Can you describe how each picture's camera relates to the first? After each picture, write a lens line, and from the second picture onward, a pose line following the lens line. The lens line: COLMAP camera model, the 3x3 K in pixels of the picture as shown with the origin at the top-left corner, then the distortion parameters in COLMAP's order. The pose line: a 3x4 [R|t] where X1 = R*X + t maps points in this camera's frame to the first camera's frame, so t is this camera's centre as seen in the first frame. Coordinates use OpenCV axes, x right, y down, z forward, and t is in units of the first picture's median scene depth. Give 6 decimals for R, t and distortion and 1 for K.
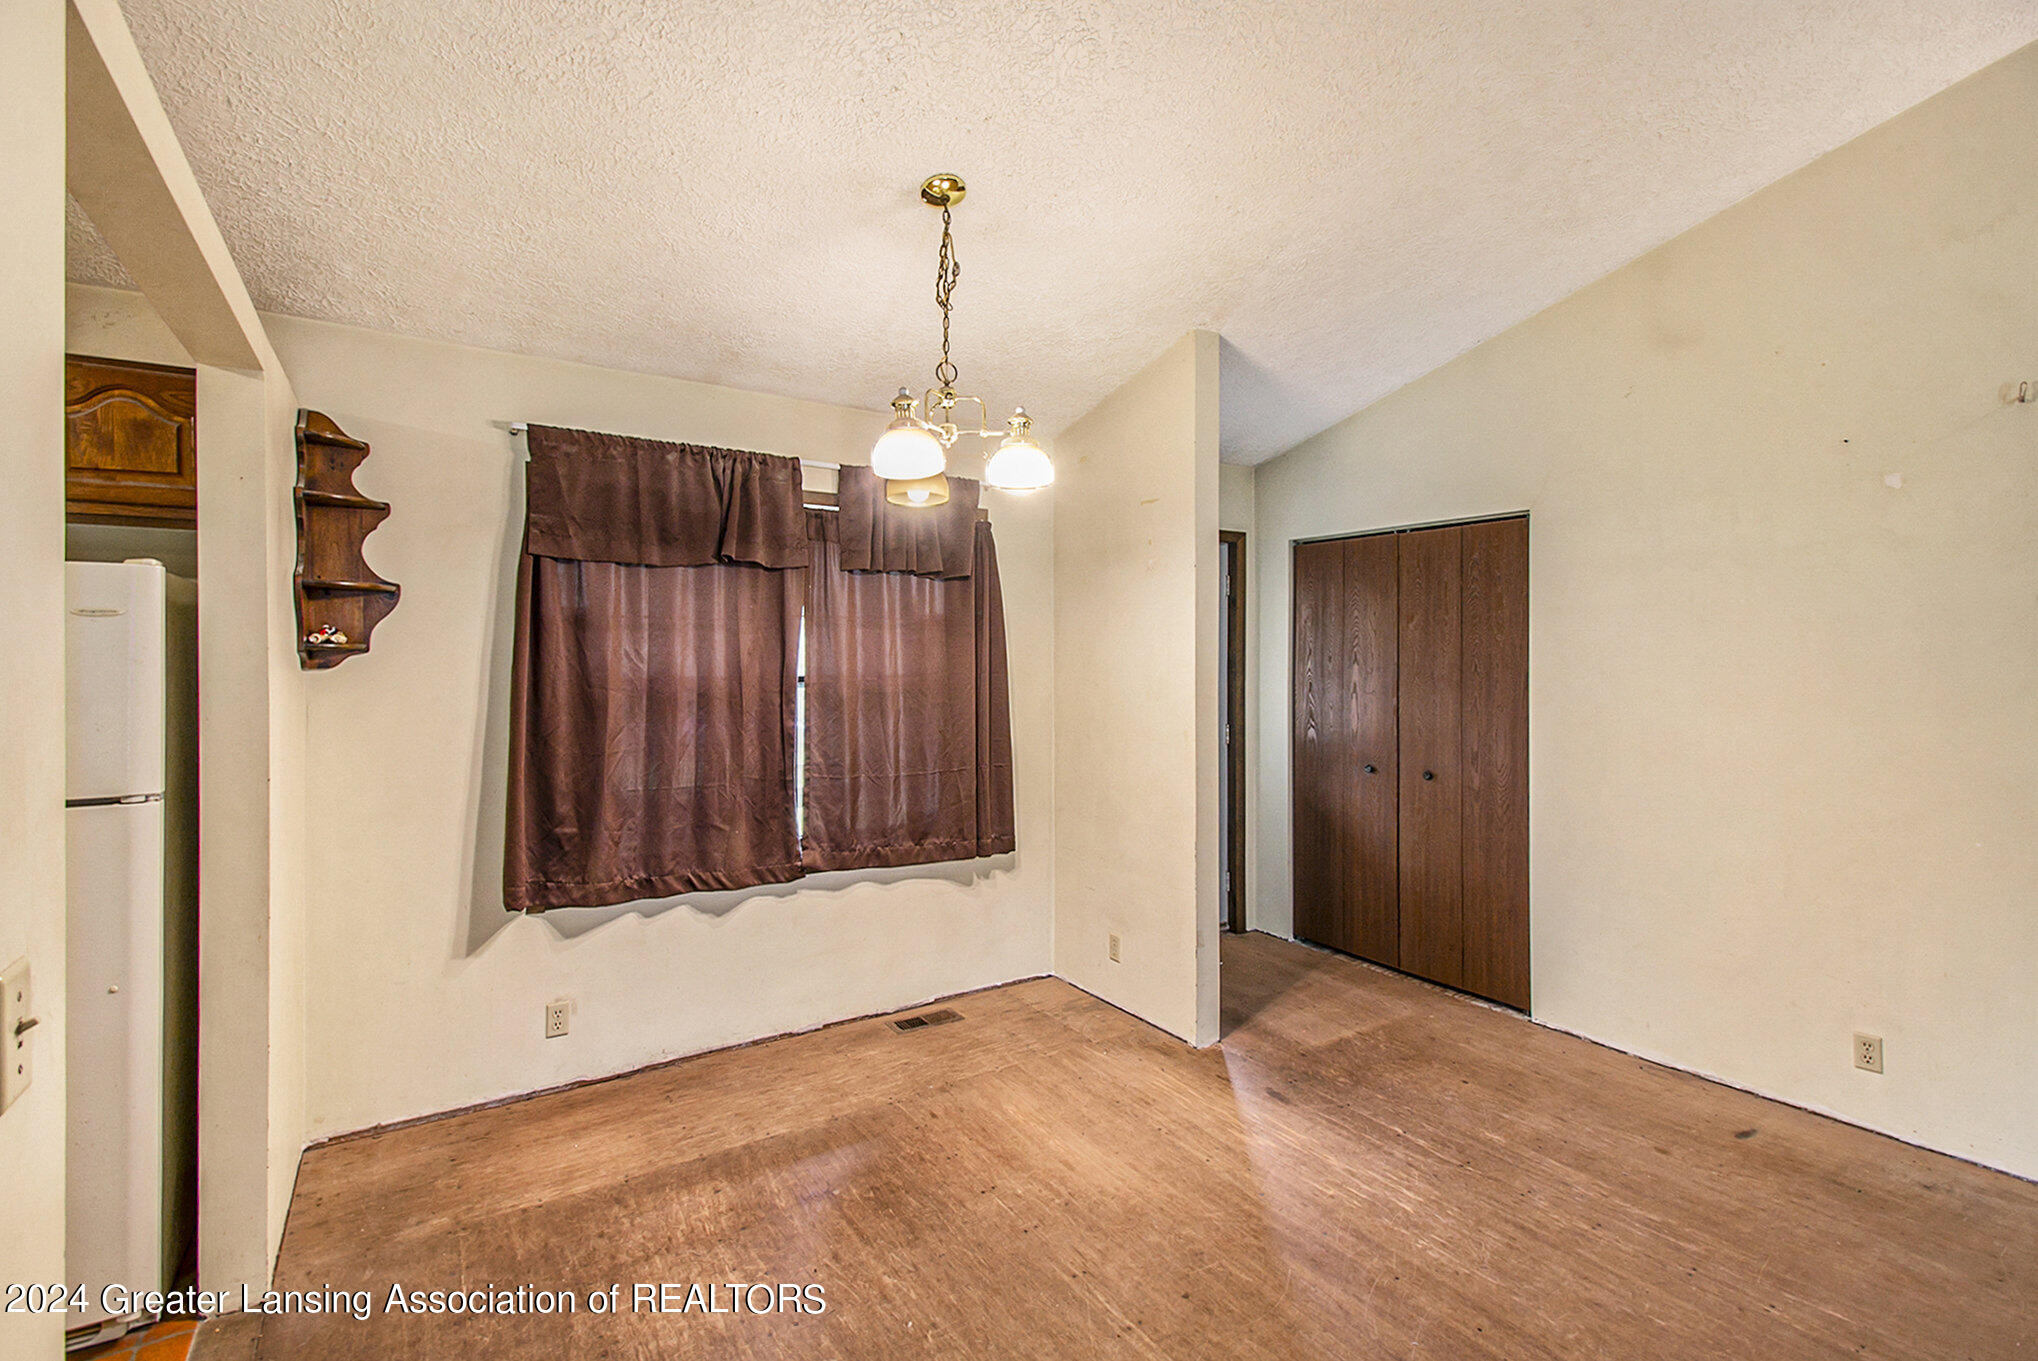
lens RADIAL K [[916.5, 0, 1019.0], [0, 916.5, 680.5], [0, 0, 1]] dist [0.028538, -0.000218]
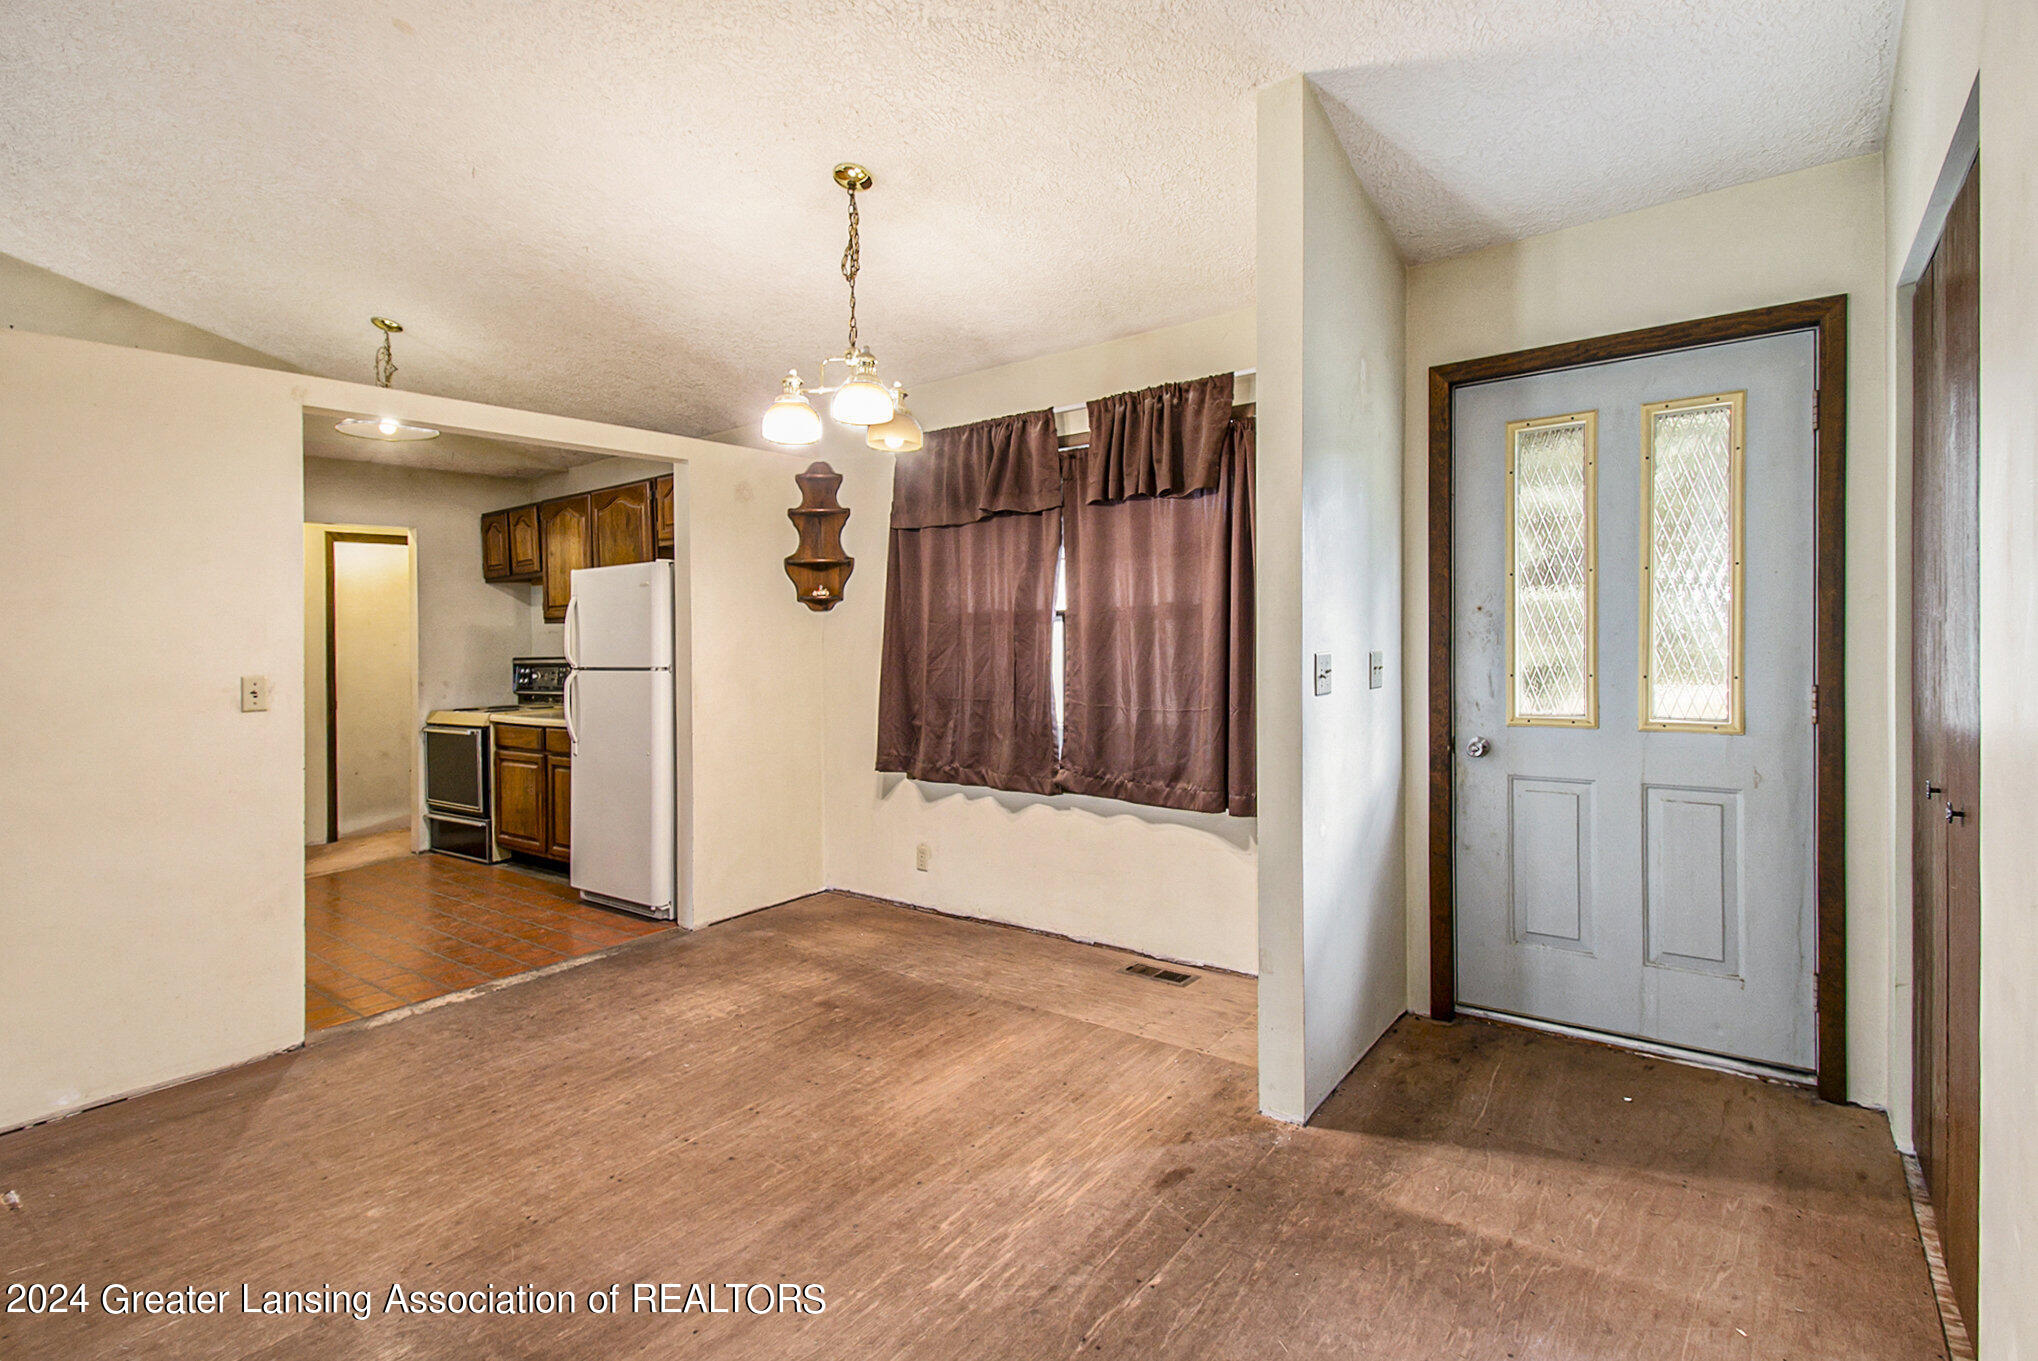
lens RADIAL K [[977.6, 0, 1010.8], [0, 977.6, 646.6], [0, 0, 1]] dist [0.080441, -0.054834]
pose [[0.347574, 0.003517, -0.937646, 0.921652], [-0.001809, 0.999994, 0.003080, 0.040404], [0.937651, 0.000625, 0.347578, 0.600241]]
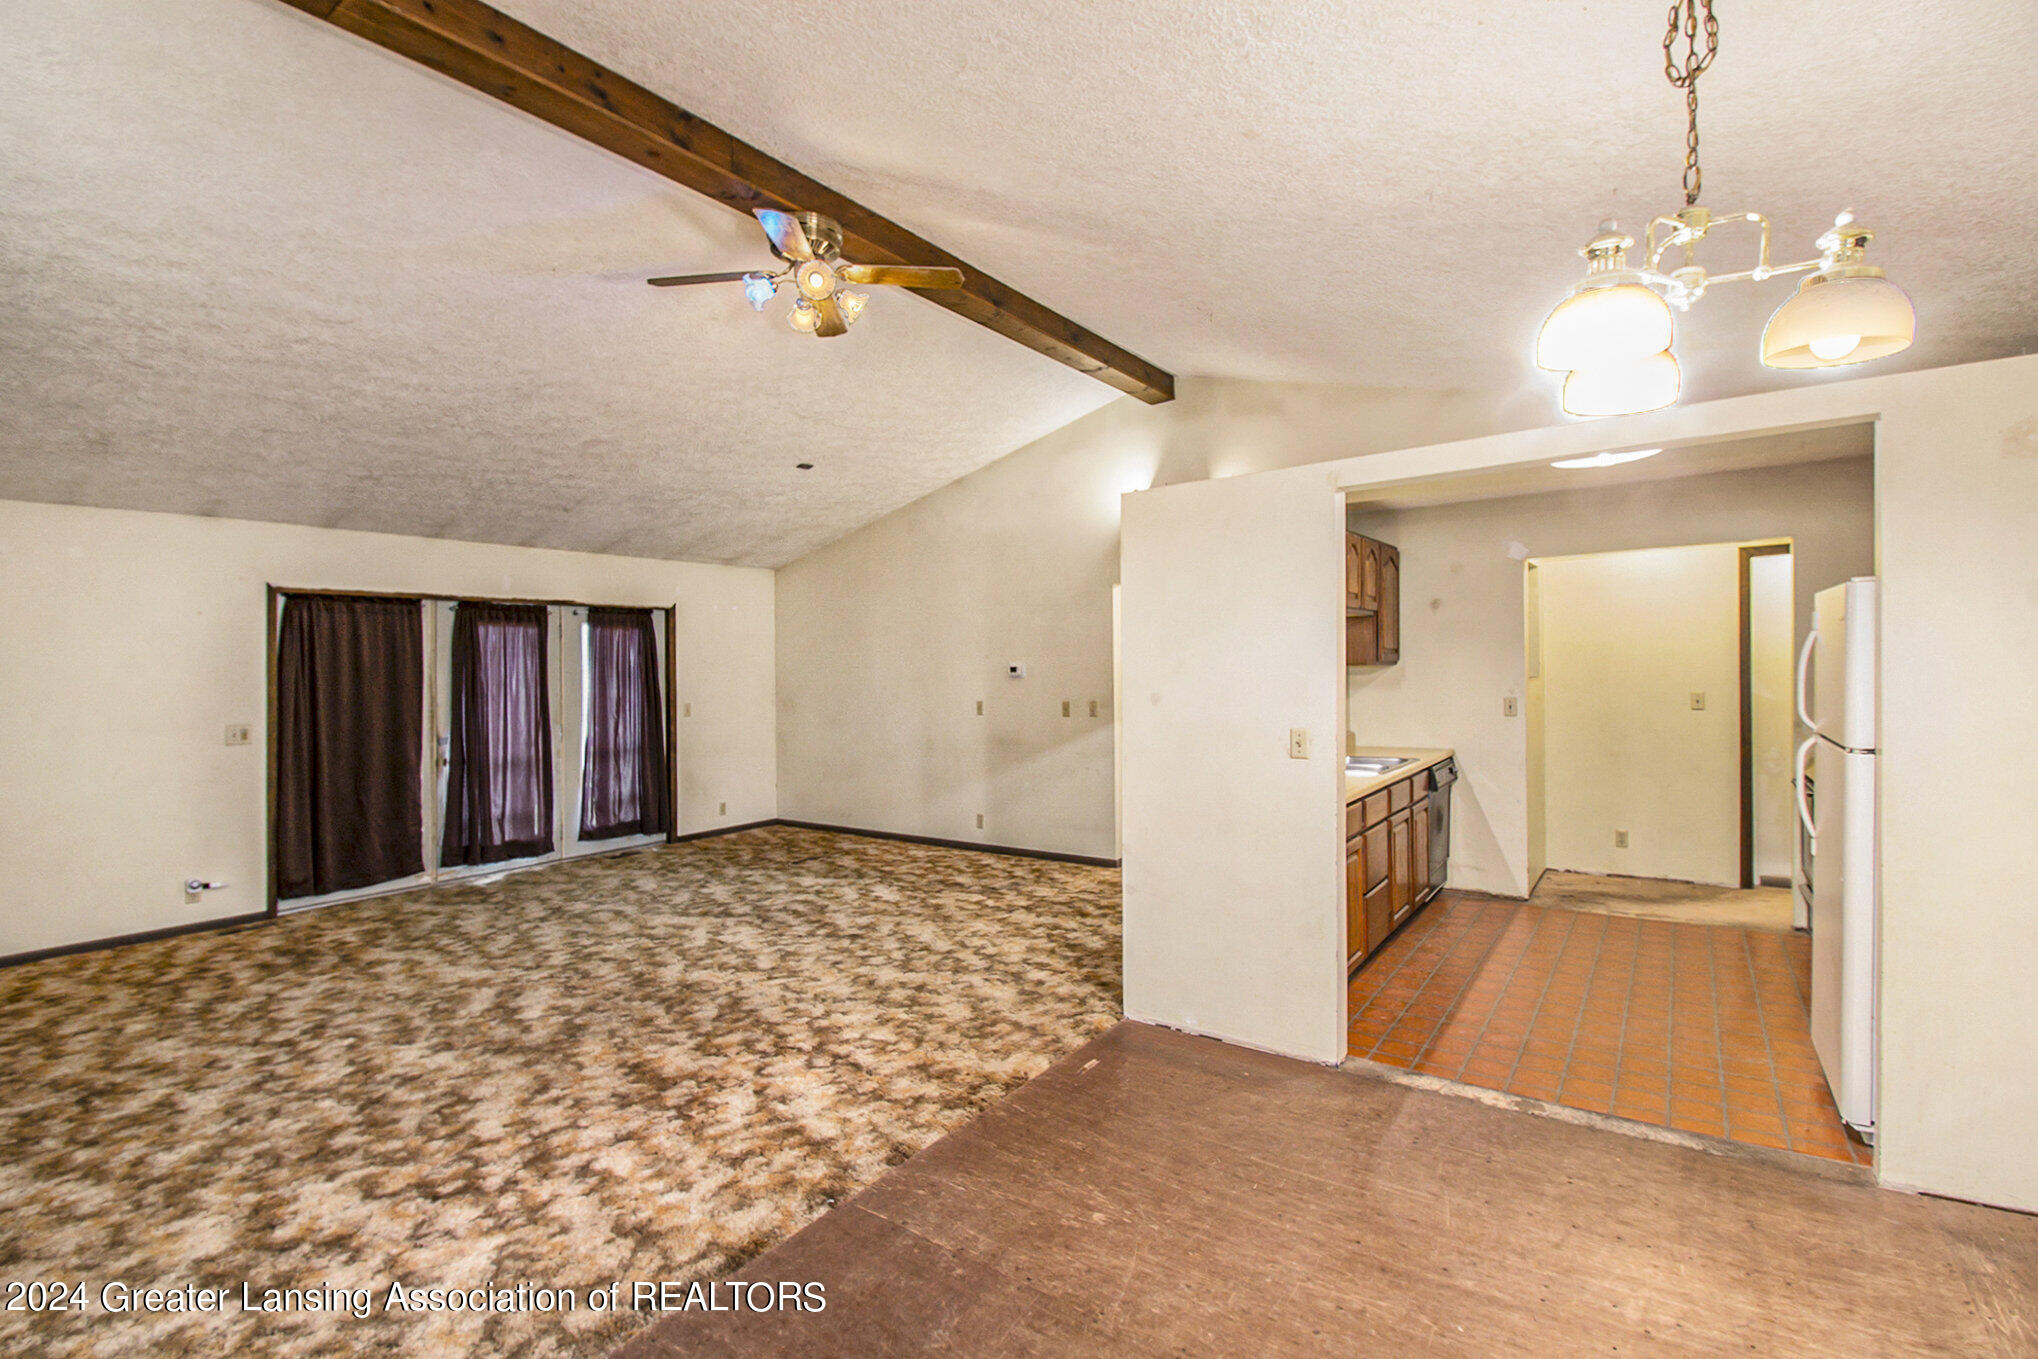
lens RADIAL K [[948.1, 0, 1012.2], [0, 948.1, 632.7], [0, 0, 1]] dist [-0.001192, -0.016852]
pose [[-0.929707, 0.009083, -0.368187, 0.447178], [0.008995, 0.999958, 0.001953, -0.040258], [0.368189, -0.001496, -0.929750, 1.126230]]
